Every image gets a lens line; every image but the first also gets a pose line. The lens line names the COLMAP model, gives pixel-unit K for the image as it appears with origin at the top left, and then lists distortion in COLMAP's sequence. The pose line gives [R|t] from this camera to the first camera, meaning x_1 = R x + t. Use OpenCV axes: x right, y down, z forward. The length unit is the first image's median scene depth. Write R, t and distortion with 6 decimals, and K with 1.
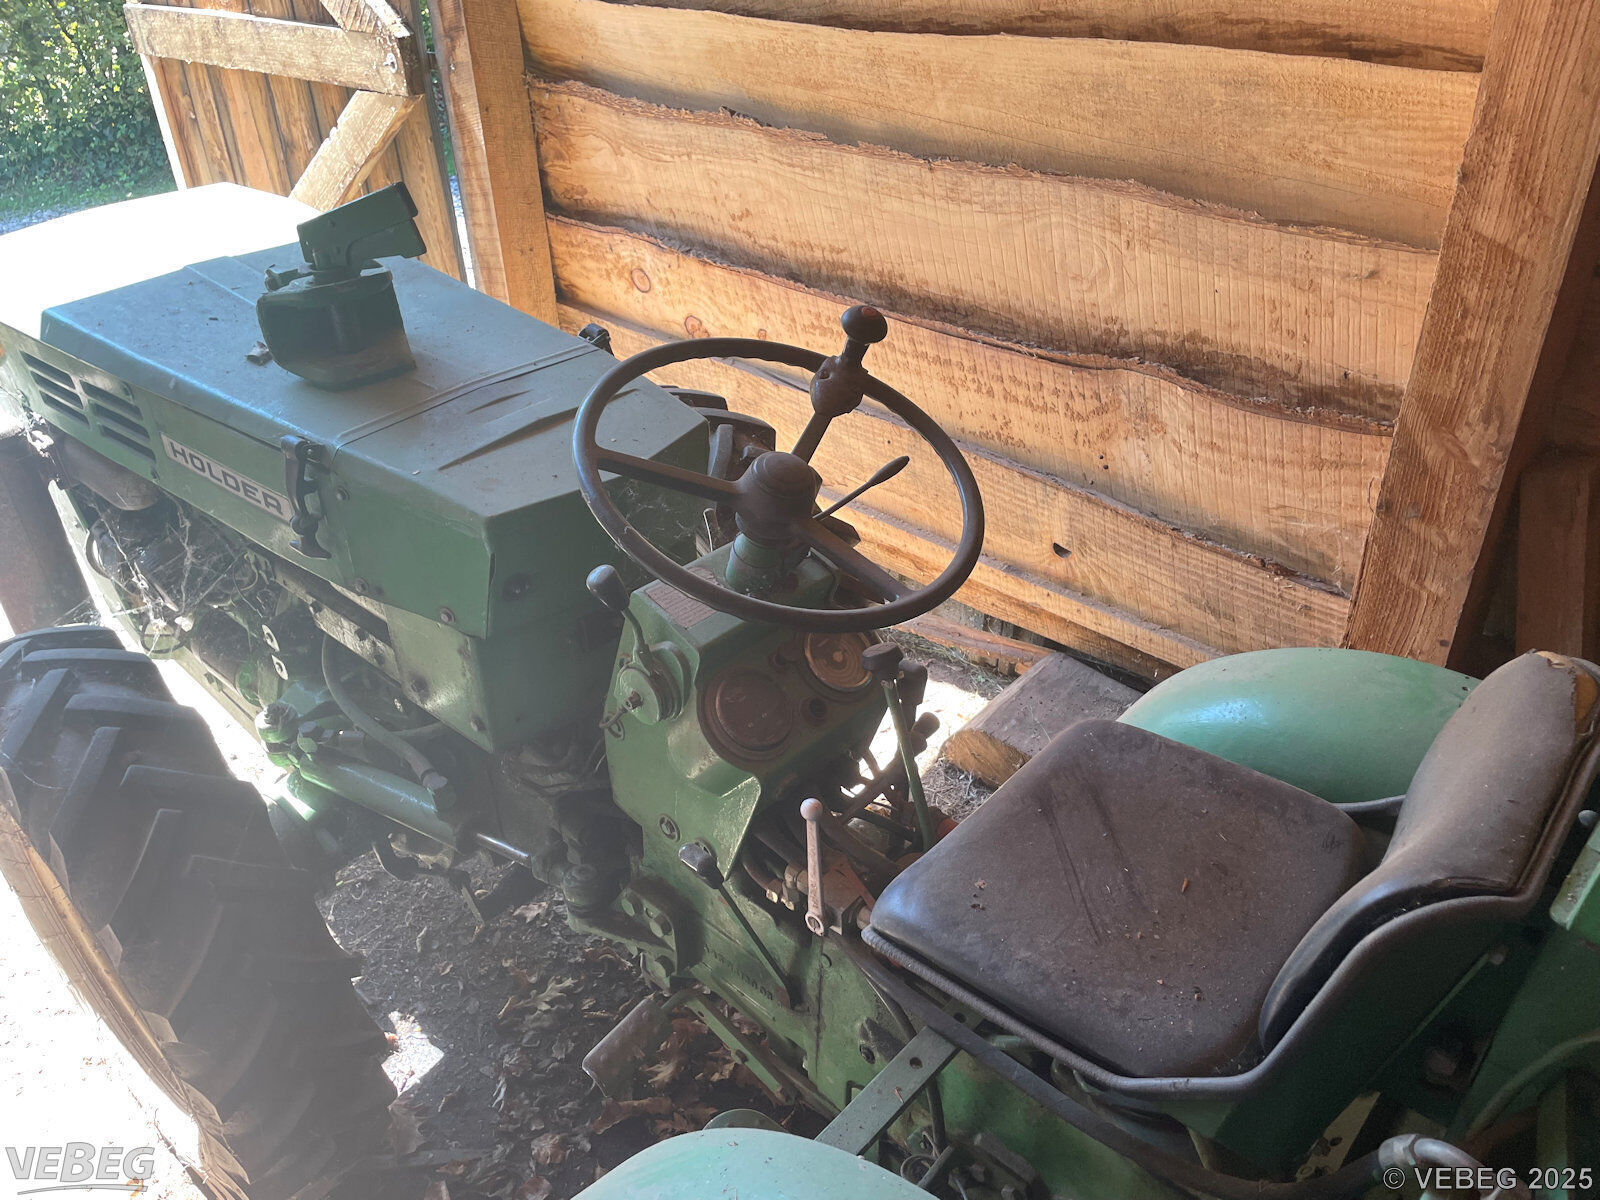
lens RADIAL K [[1209.6, 0, 798.3], [0, 1209.6, 598.7], [0, 0, 1]] dist [0.096334, -0.130904]
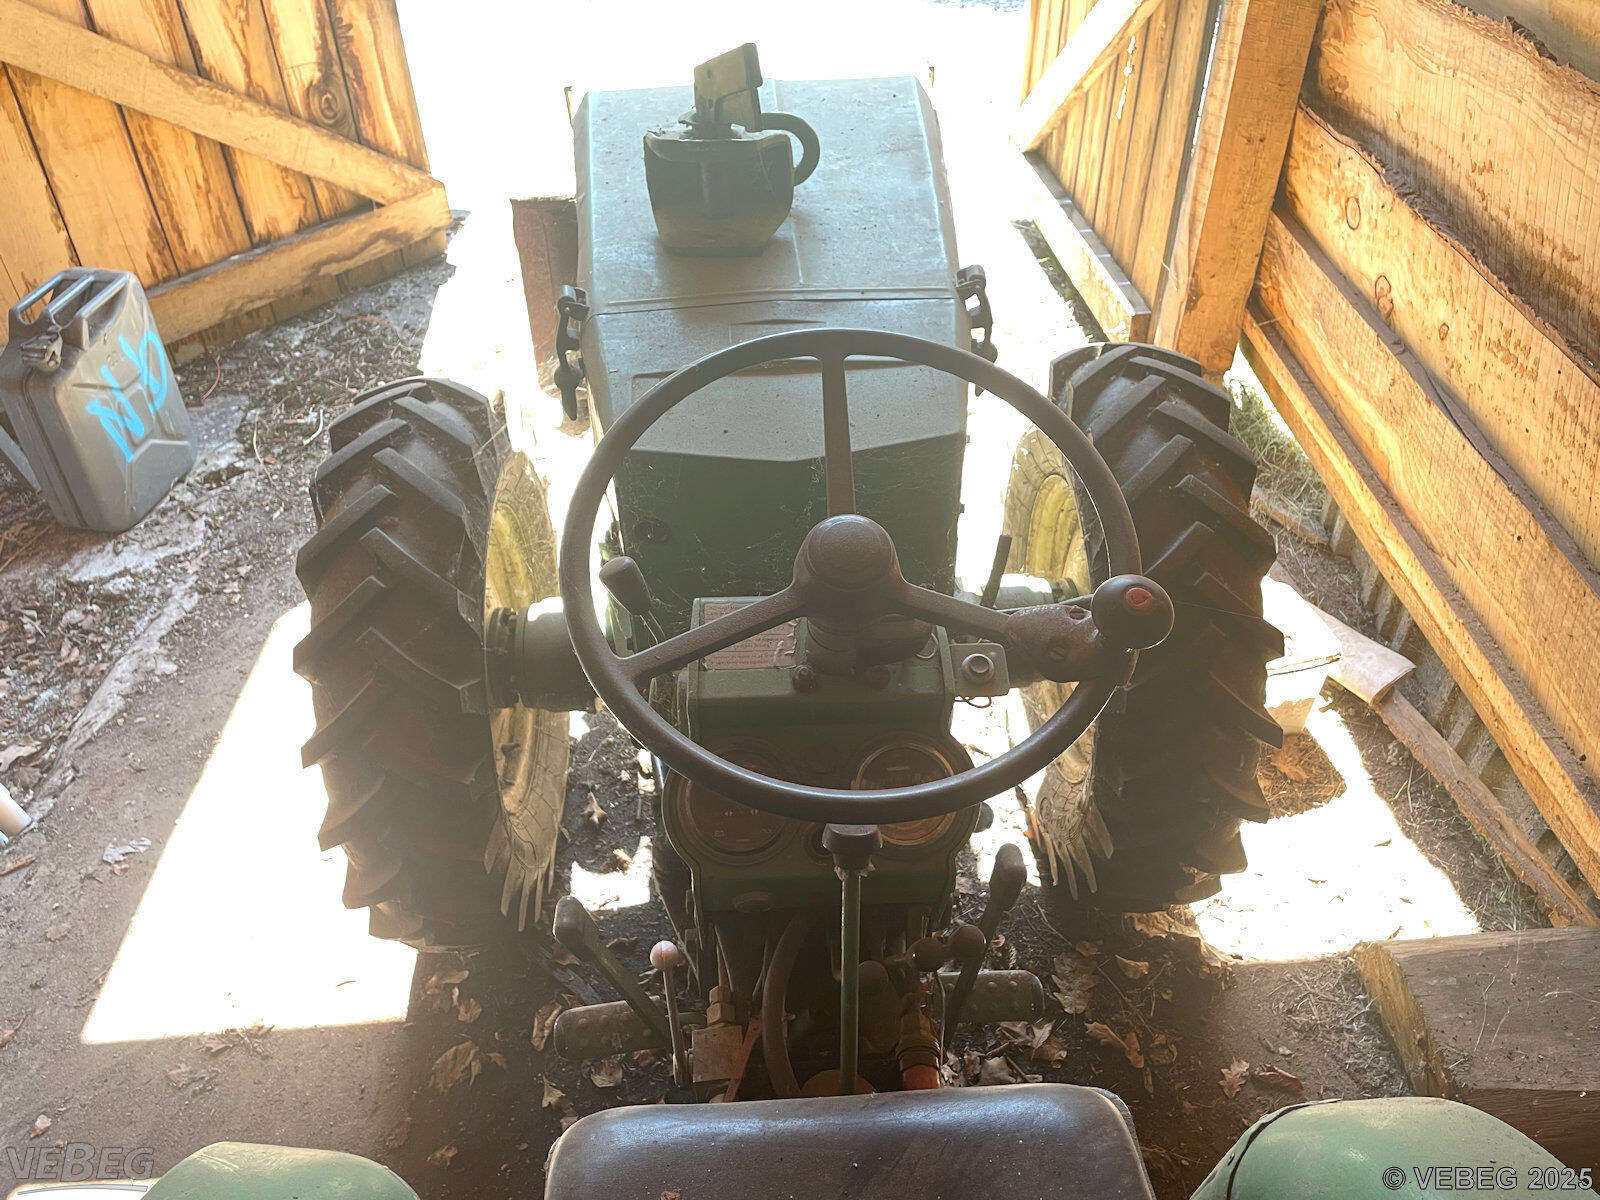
lens RADIAL K [[1219.1, 0, 791.6], [0, 1219.1, 592.6], [0, 0, 1]] dist [0.090110, -0.121134]
pose [[0.708017, 0.450358, -0.543957, 0.214706], [-0.379368, 0.892240, 0.244925, -0.140180], [0.595645, 0.032949, 0.802572, 0.216314]]
